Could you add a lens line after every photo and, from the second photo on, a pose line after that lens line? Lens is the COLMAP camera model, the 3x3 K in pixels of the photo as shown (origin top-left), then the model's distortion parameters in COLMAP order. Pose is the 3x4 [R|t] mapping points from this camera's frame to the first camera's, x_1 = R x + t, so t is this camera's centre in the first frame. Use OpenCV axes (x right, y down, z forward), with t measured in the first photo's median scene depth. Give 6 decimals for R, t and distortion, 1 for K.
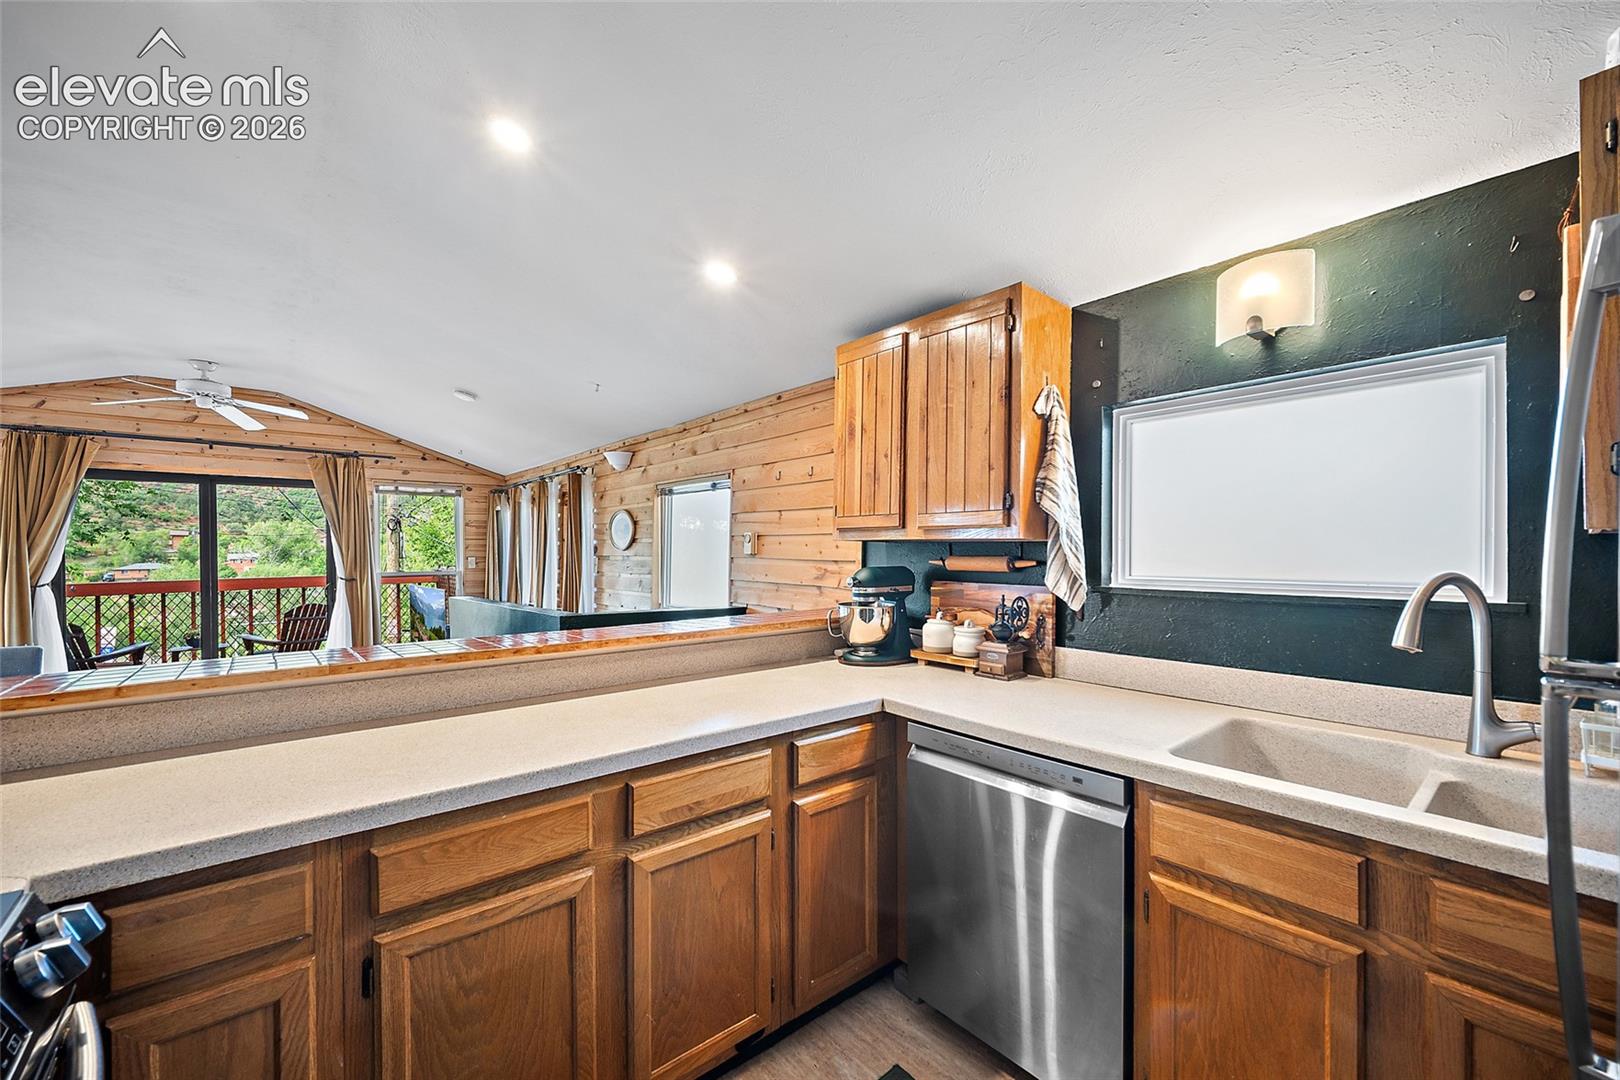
lens RADIAL K [[646.8, 0, 809.5], [0, 646.8, 555.9], [0, 0, 1]] dist [-0.000087, 0.000194]
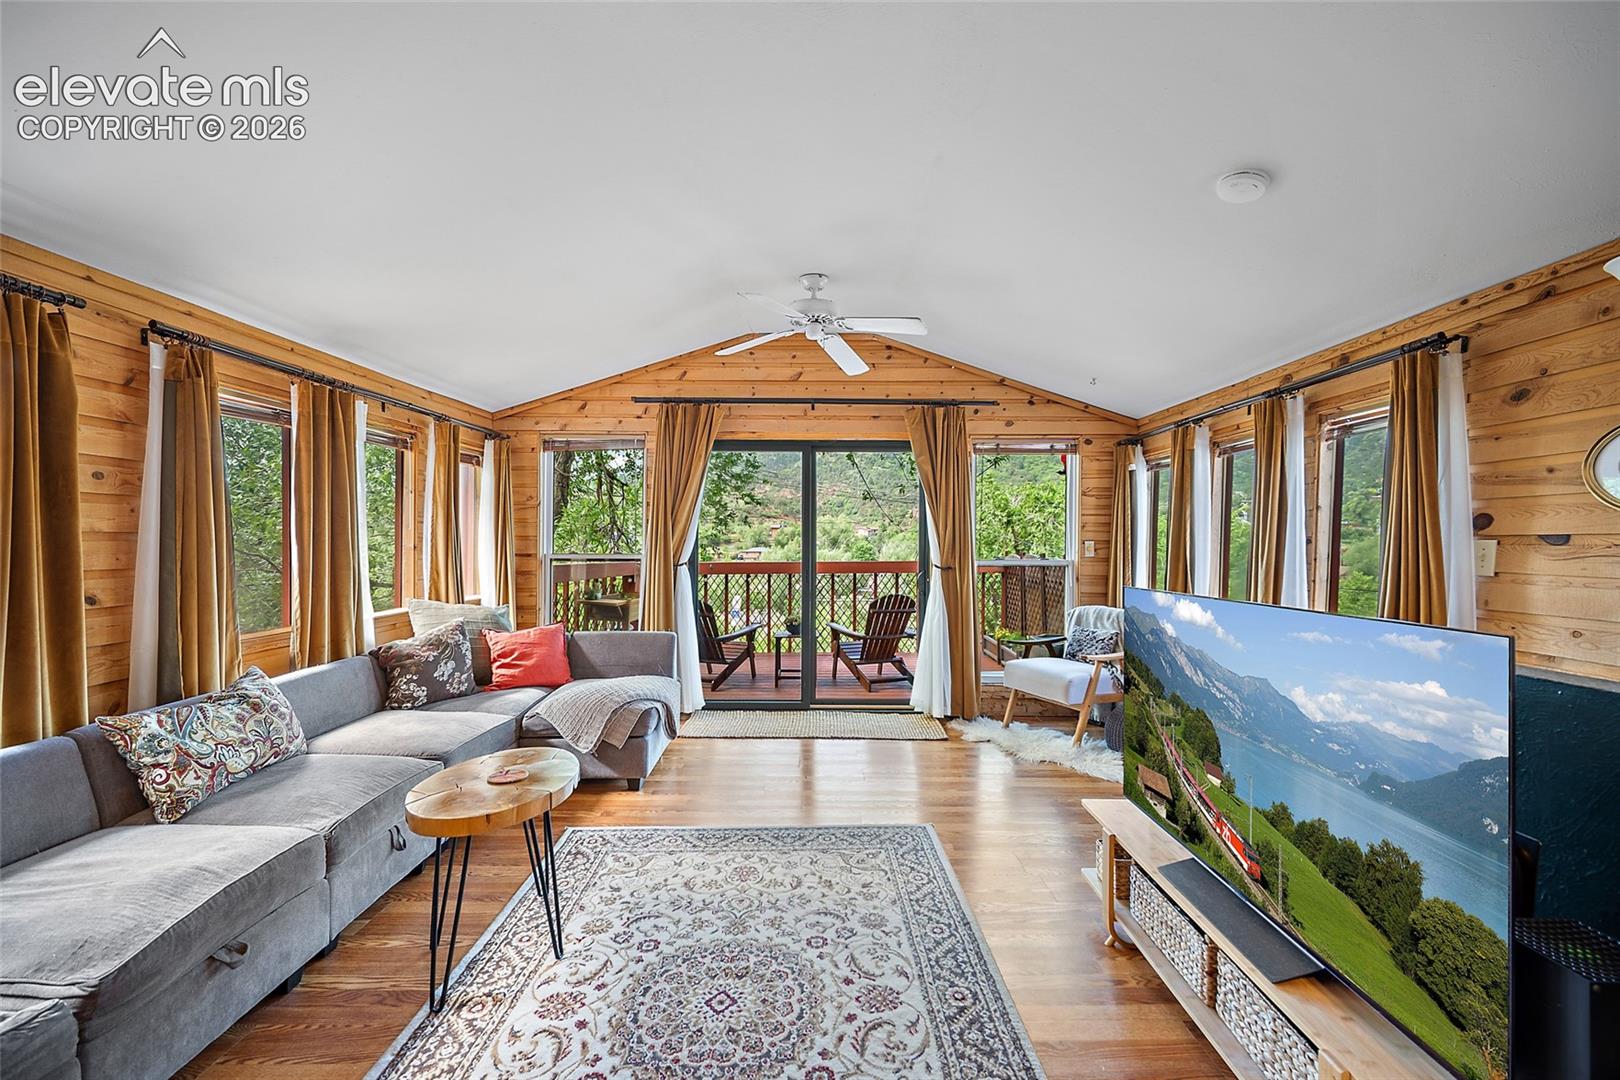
lens RADIAL K [[646.8, 0, 820.5], [0, 646.8, 548.9], [0, 0, 1]] dist [-0.000087, 0.000194]
pose [[0.763296, 0.015722, -0.645857, -0.413655], [-0.013332, 0.999874, 0.008583, 0.011853], [0.645911, 0.002060, 0.763410, 0.404090]]
